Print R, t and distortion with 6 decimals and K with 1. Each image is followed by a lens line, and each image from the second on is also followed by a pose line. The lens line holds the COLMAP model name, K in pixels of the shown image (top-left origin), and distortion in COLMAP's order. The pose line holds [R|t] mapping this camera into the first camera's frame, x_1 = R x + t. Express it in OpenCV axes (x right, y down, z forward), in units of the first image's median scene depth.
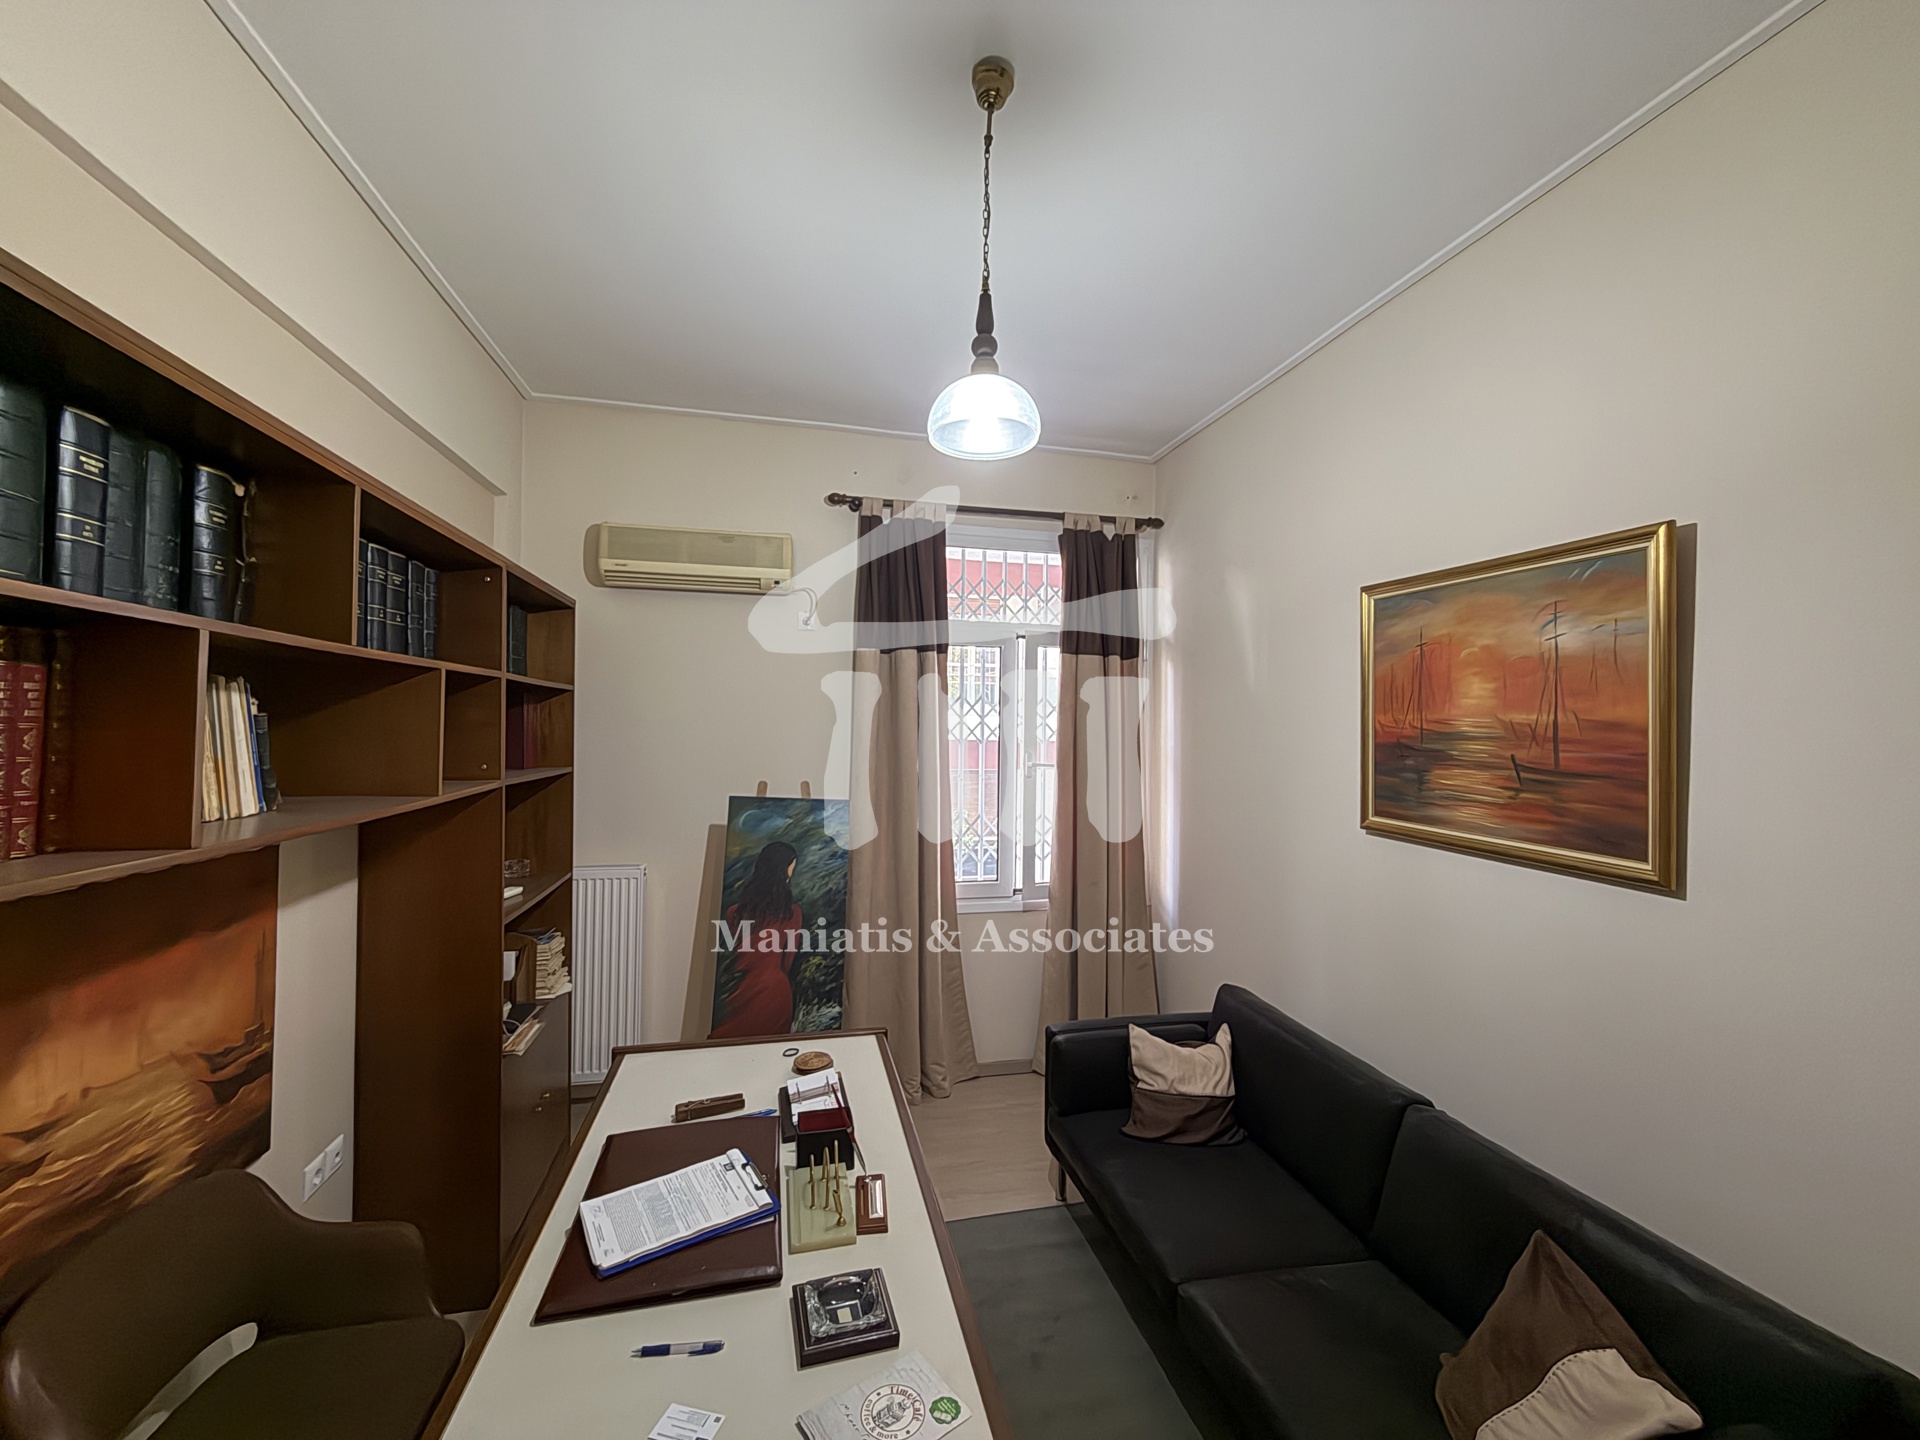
lens RADIAL K [[766.1, 0, 944.5], [0, 766.1, 722.6], [0, 0, 1]] dist [0.001072, -0.000062]
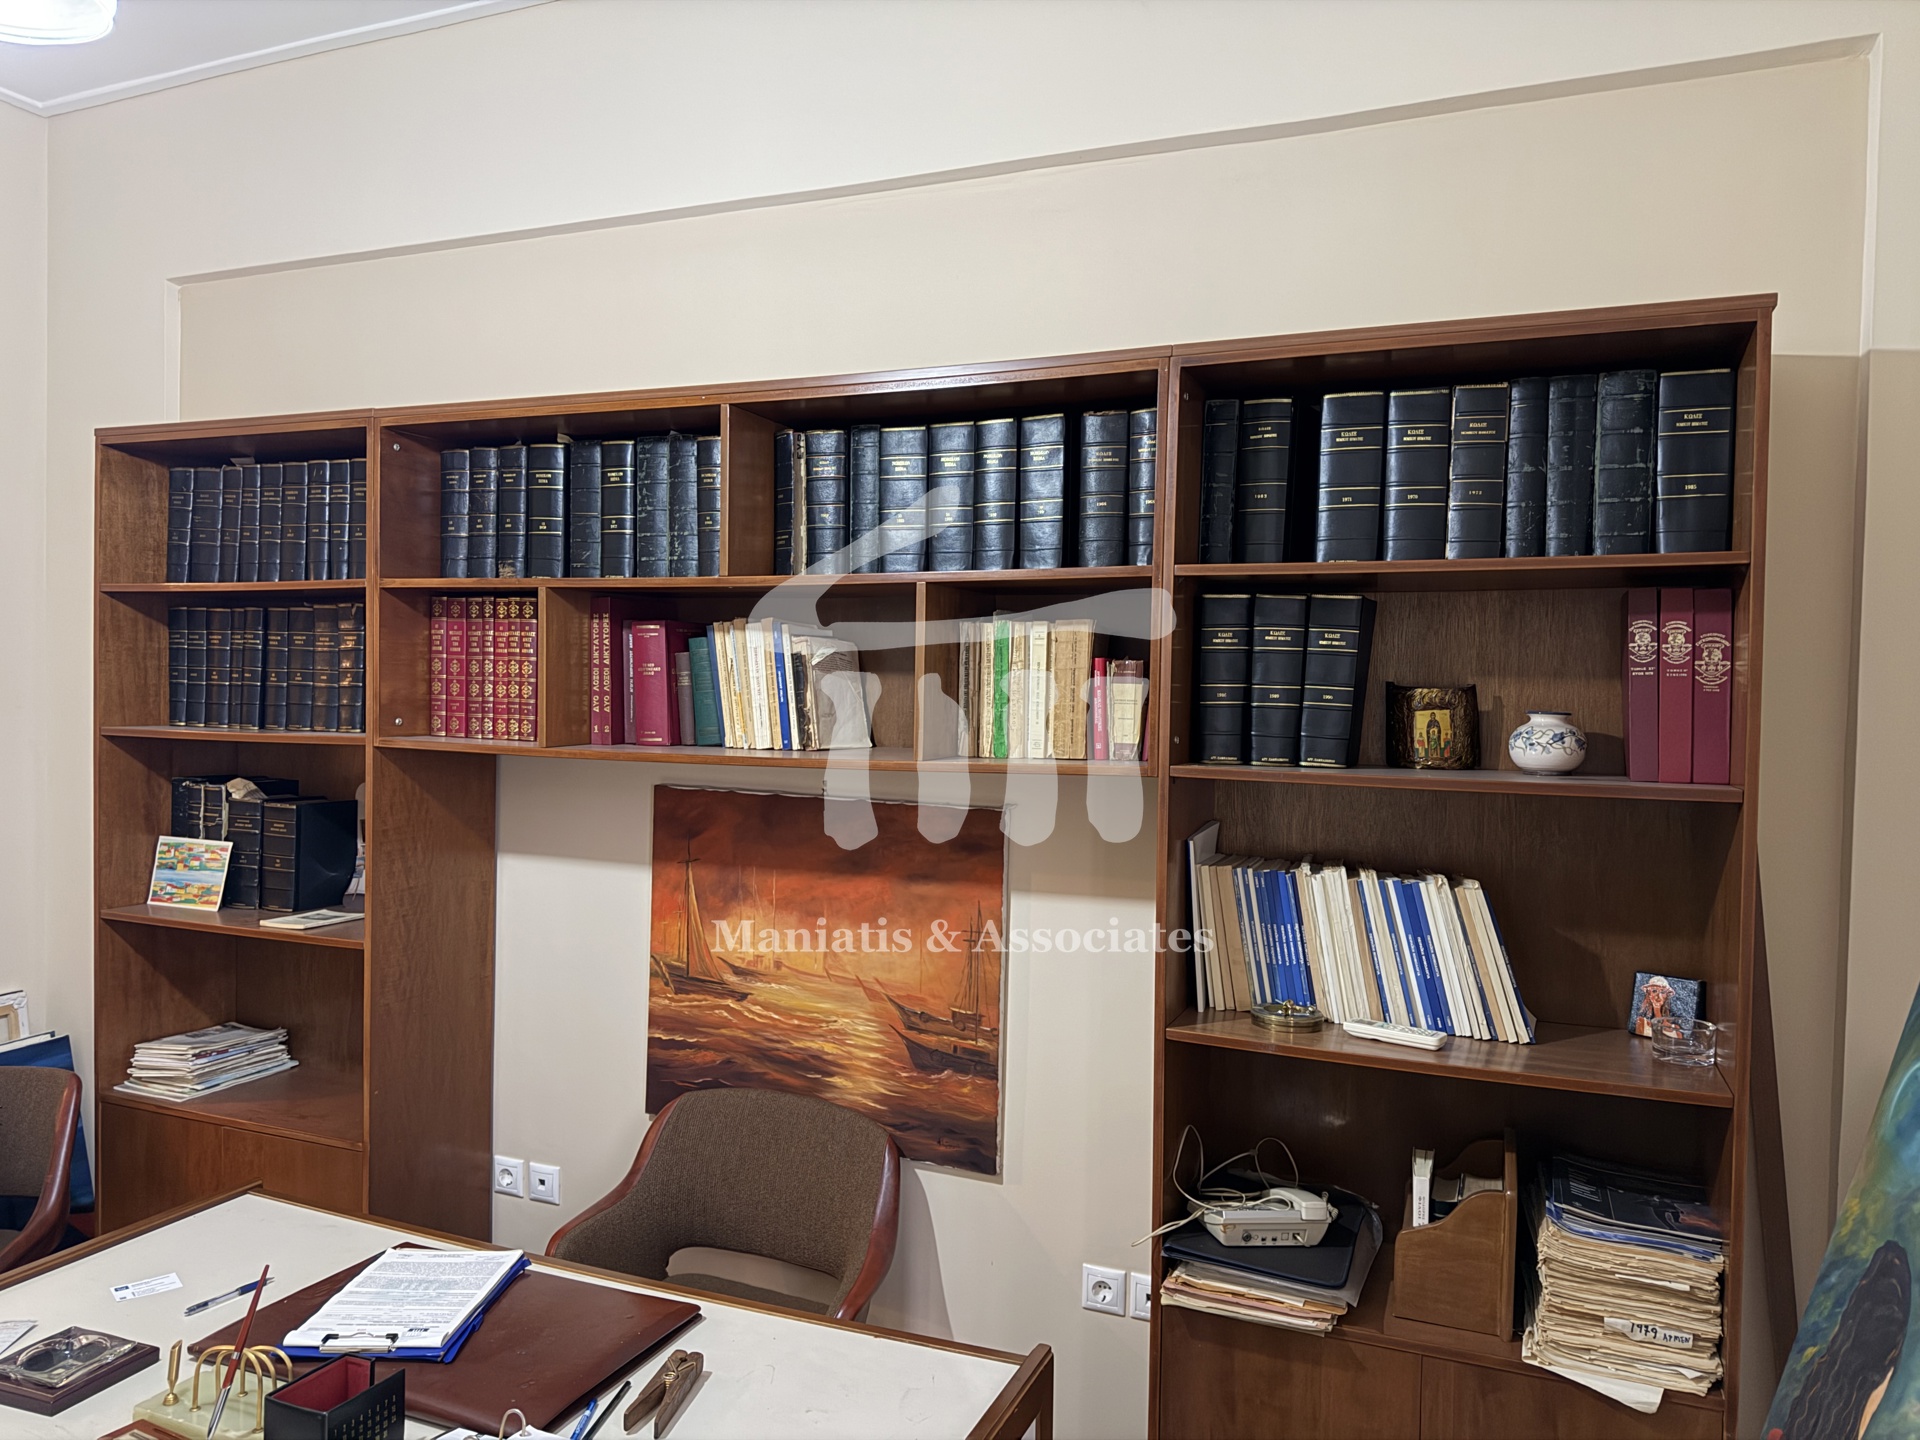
lens RADIAL K [[1349.7, 0, 959.7], [0, 1349.7, 719.8], [0, 0, 1]] dist [0.053762, -0.067825]
pose [[-0.565972, 0.001895, -0.824423, 0.250259], [-0.013558, 0.999841, 0.011605, 0.033038], [0.824313, 0.017745, -0.565856, 1.262801]]
